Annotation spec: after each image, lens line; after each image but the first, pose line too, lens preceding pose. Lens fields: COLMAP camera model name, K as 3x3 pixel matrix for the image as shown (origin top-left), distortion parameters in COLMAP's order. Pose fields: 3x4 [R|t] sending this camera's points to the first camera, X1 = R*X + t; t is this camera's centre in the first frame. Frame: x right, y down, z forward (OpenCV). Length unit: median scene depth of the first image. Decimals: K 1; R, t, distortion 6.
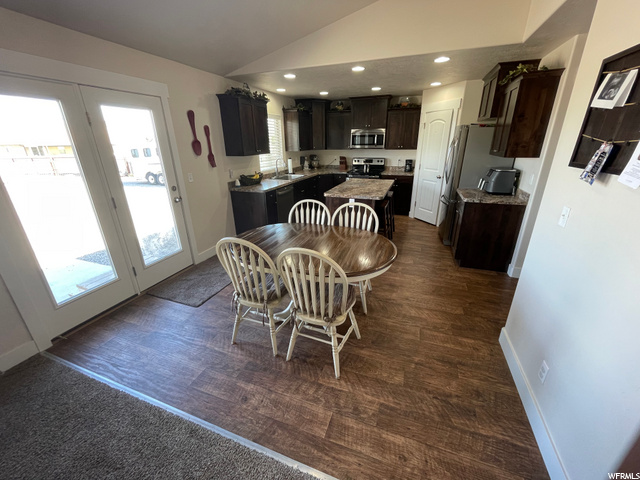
lens RADIAL K [[259.8, 0, 319.2], [0, 259.8, 237.0], [0, 0, 1]] dist [-0.001787, -0.000146]
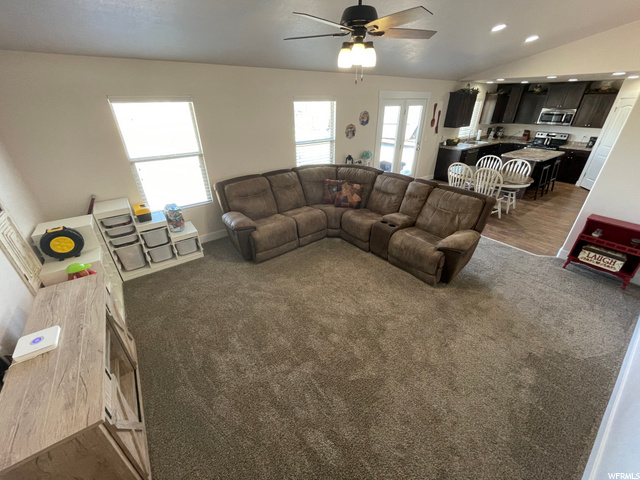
lens RADIAL K [[259.8, 0, 319.2], [0, 259.8, 237.5], [0, 0, 1]] dist [-0.001787, -0.000146]
pose [[0.835700, 0.264795, -0.481134, -0.012948], [-0.197583, 0.962388, 0.186468, 0.211999], [0.512413, -0.060767, 0.856586, -0.847713]]
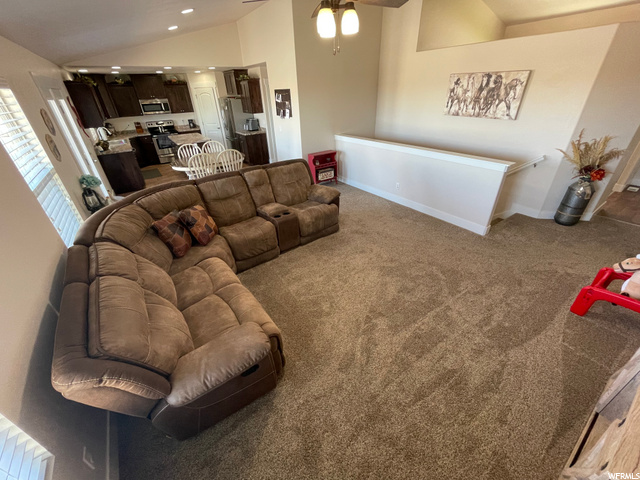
lens RADIAL K [[259.8, 0, 319.7], [0, 259.8, 237.0], [0, 0, 1]] dist [-0.001787, -0.000146]
pose [[0.570914, -0.414900, 0.708460, -0.715381], [0.309801, 0.907989, 0.282098, 0.159538], [-0.760316, 0.058427, 0.646920, -0.625578]]
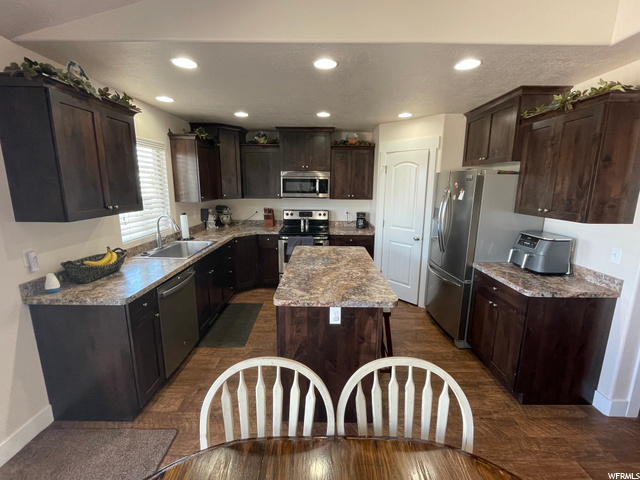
lens RADIAL K [[285.9, 0, 321.4], [0, 285.9, 237.6], [0, 0, 1]] dist [-0.001346, -0.001029]
pose [[0.937535, -0.044108, 0.345085, -0.056056], [0.101117, 0.983655, -0.148988, -0.147853], [-0.332873, 0.174575, 0.926671, 0.370869]]
